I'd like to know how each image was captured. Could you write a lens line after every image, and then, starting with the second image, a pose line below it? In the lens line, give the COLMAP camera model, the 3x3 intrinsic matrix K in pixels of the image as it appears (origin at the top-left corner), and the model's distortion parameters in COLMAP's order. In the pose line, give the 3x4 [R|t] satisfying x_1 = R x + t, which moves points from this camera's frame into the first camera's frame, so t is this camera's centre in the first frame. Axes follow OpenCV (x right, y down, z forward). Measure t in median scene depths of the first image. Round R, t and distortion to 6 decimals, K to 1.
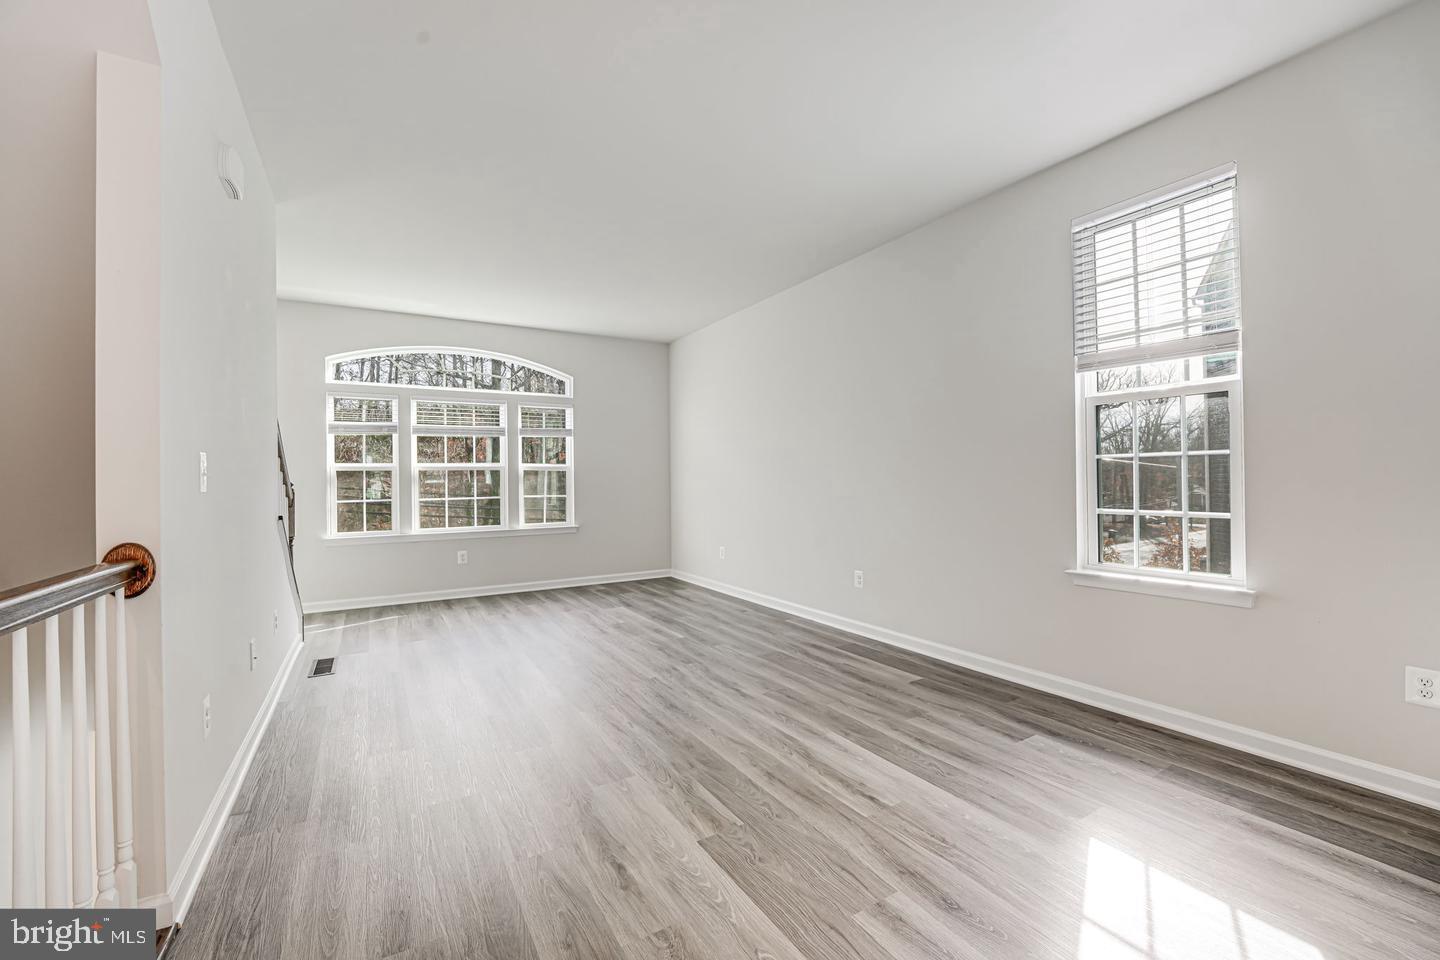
lens RADIAL K [[585.6, 0, 717.6], [0, 585.6, 477.5], [0, 0, 1]] dist [-0.015536, 0.000443]
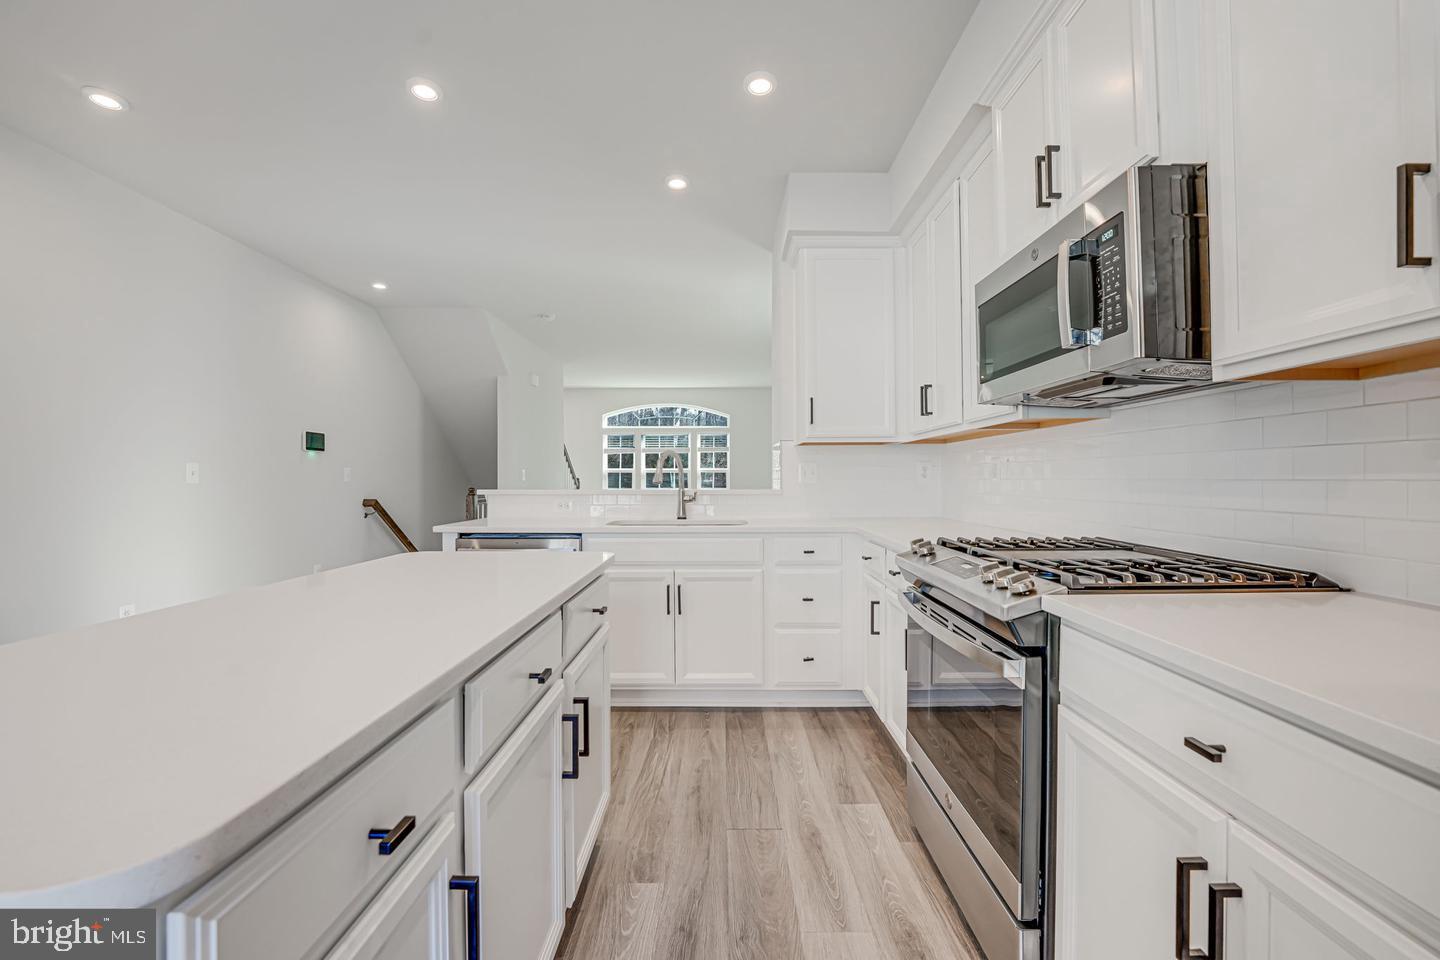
lens RADIAL K [[583.4, 0, 717.4], [0, 583.4, 478.3], [0, 0, 1]] dist [-0.025473, 0.000494]
pose [[0.855795, 0.009642, -0.517224, 0.891238], [-0.005408, 0.999938, 0.009693, -0.014745], [0.517286, -0.005498, 0.855795, -0.659235]]
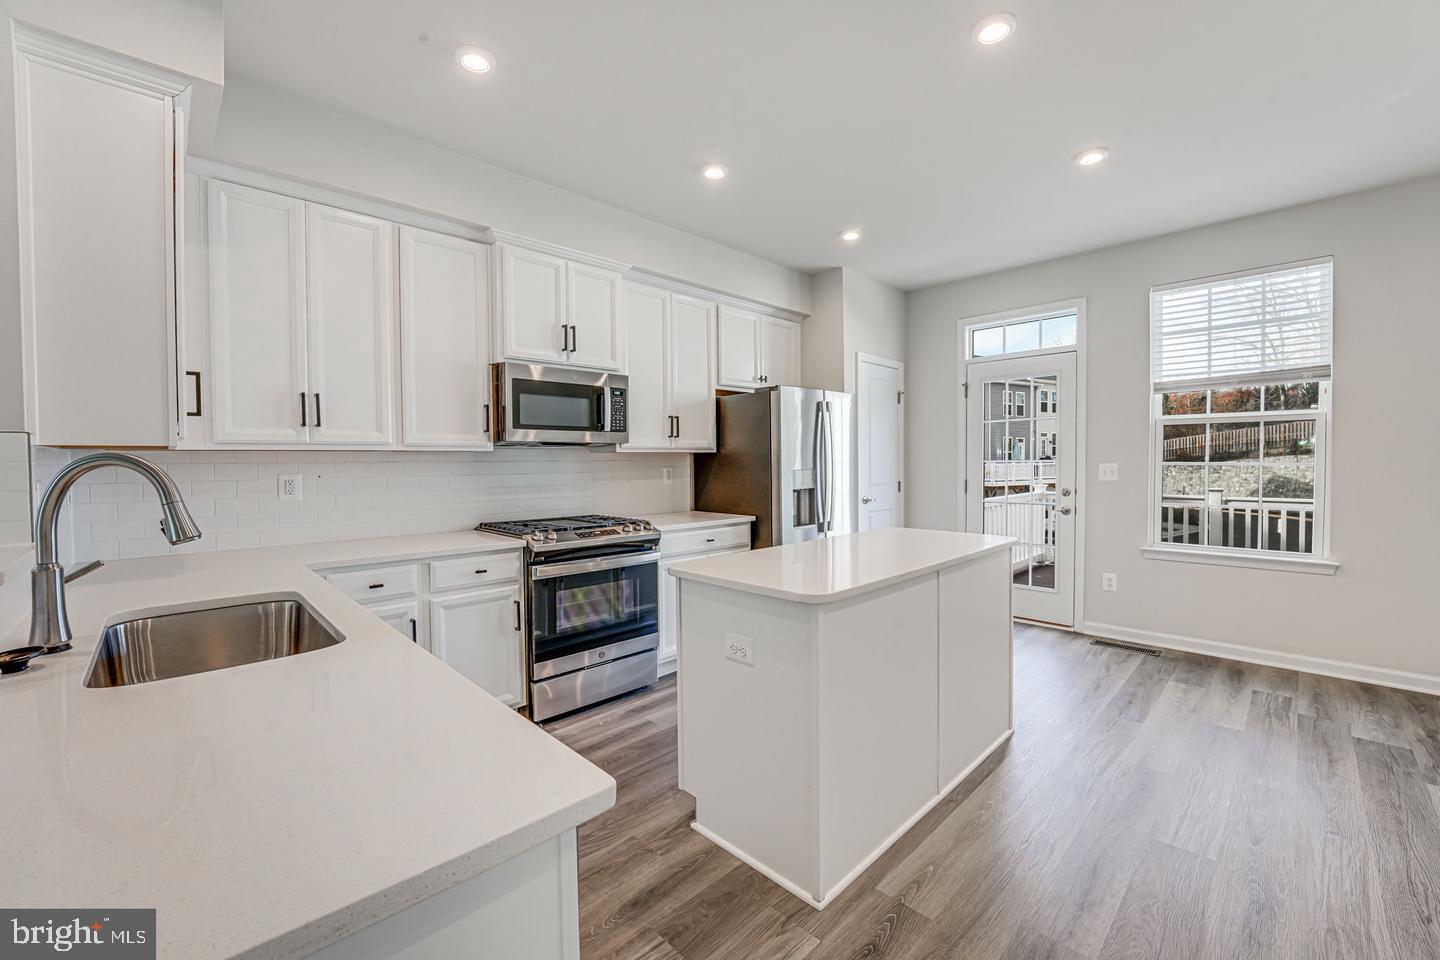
lens RADIAL K [[583.4, 0, 717.4], [0, 583.4, 478.3], [0, 0, 1]] dist [-0.025473, 0.000494]
pose [[-0.233657, -0.015251, 0.972200, 0.086169], [0.007888, 0.999814, 0.017580, -0.036067], [-0.972287, 0.011777, -0.233493, -0.235828]]
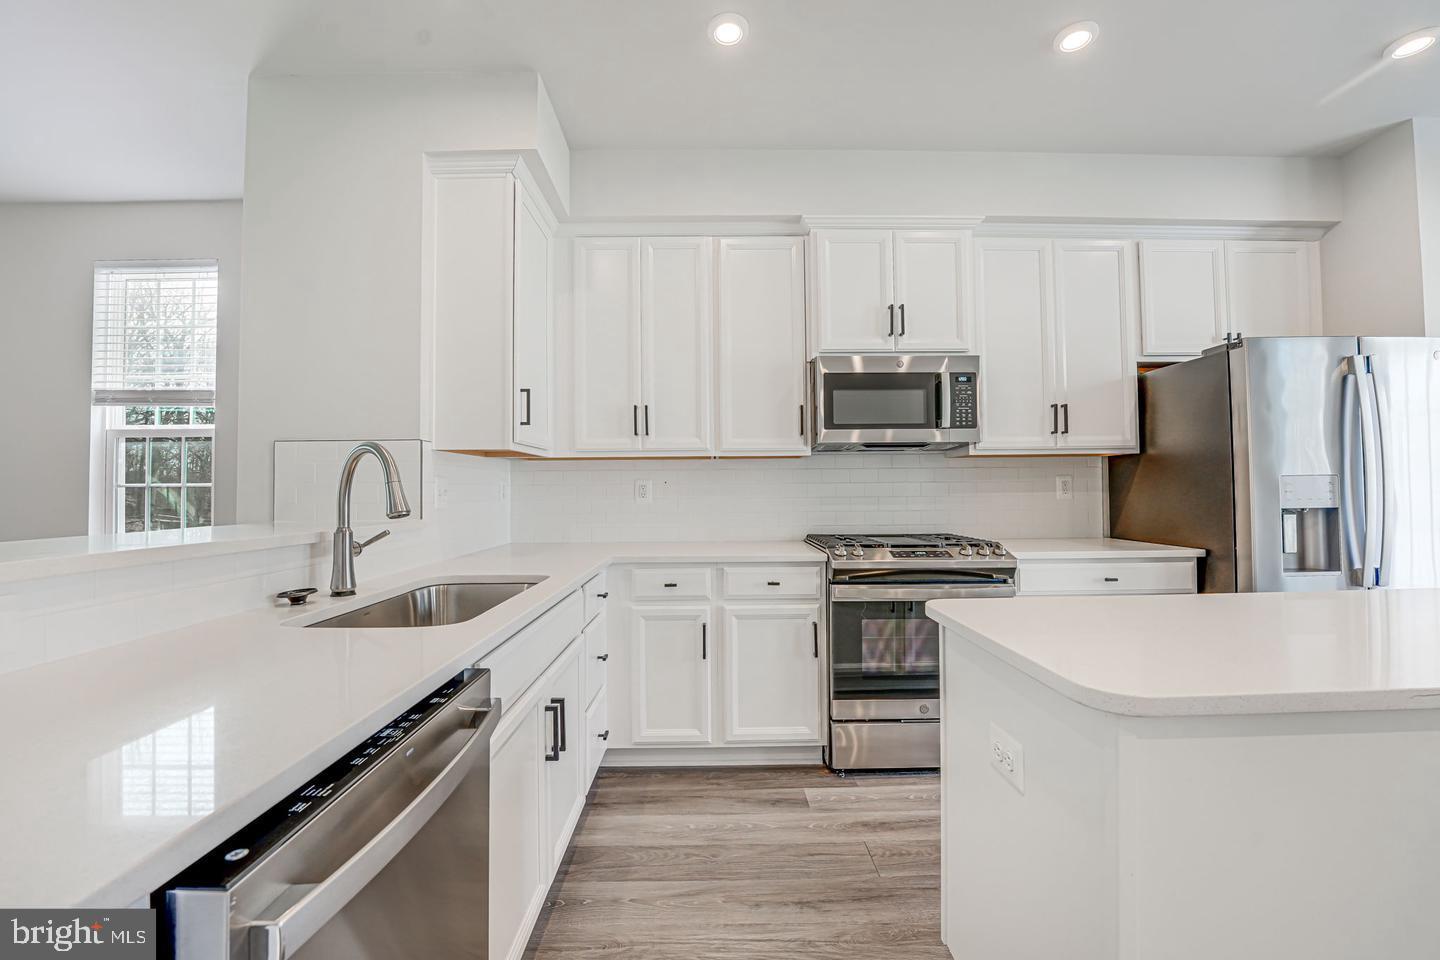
lens RADIAL K [[583.4, 0, 717.4], [0, 583.4, 478.3], [0, 0, 1]] dist [-0.025473, 0.000494]
pose [[0.500584, 0.024271, 0.865348, 0.224842], [-0.000476, 0.999614, -0.027762, -0.014505], [-0.865688, 0.013485, 0.500402, -0.375660]]
